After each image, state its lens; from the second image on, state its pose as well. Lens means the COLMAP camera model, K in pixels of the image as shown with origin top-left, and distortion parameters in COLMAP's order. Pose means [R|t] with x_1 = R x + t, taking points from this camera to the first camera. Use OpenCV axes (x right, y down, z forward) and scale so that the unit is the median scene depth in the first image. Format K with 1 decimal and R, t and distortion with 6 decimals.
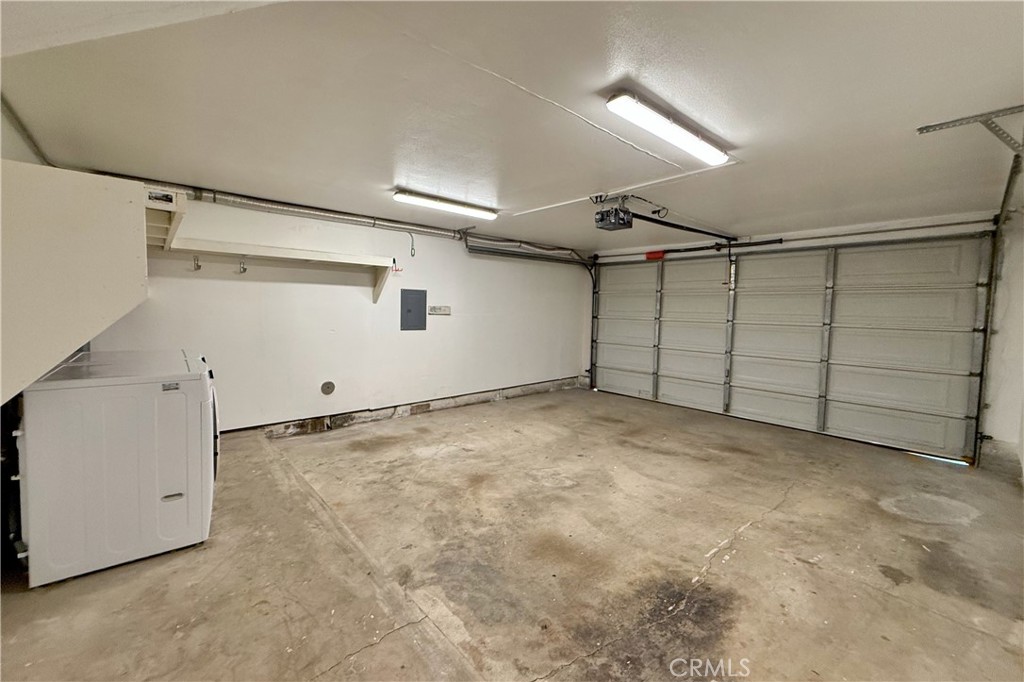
lens RADIAL K [[417.7, 0, 510.5], [0, 417.7, 330.8], [0, 0, 1]] dist [-0.000104, 0.000092]
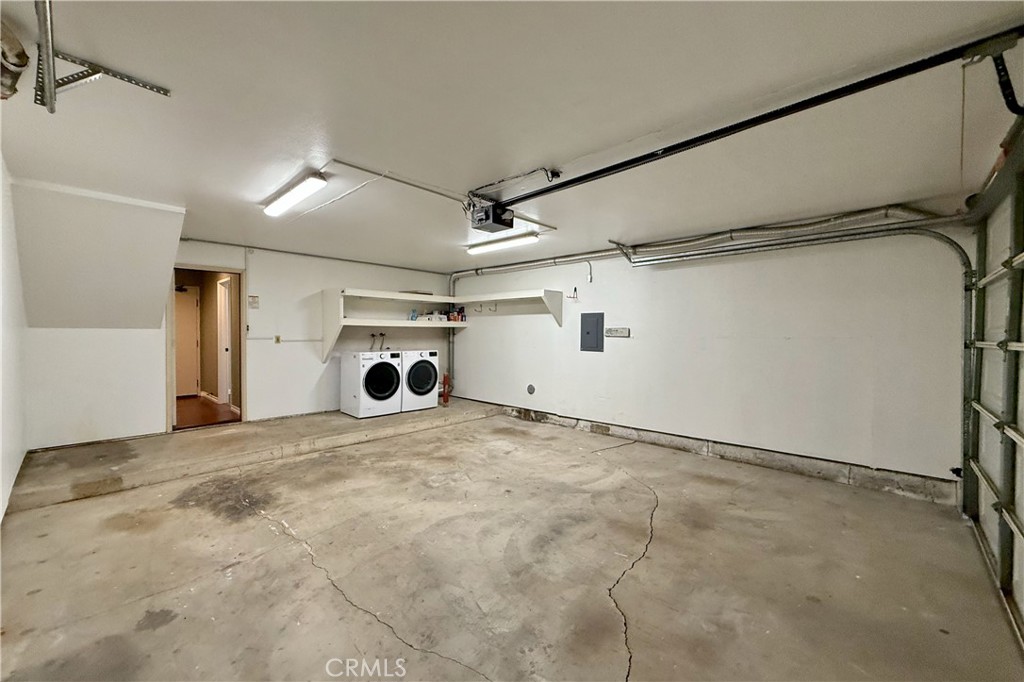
lens RADIAL K [[417.7, 0, 510.5], [0, 417.7, 330.8], [0, 0, 1]] dist [-0.000104, 0.000092]
pose [[0.077661, -0.028609, -0.996569, 1.121823], [-0.064931, 0.997321, -0.033690, -0.005029], [0.994863, 0.067325, 0.075595, 0.986355]]
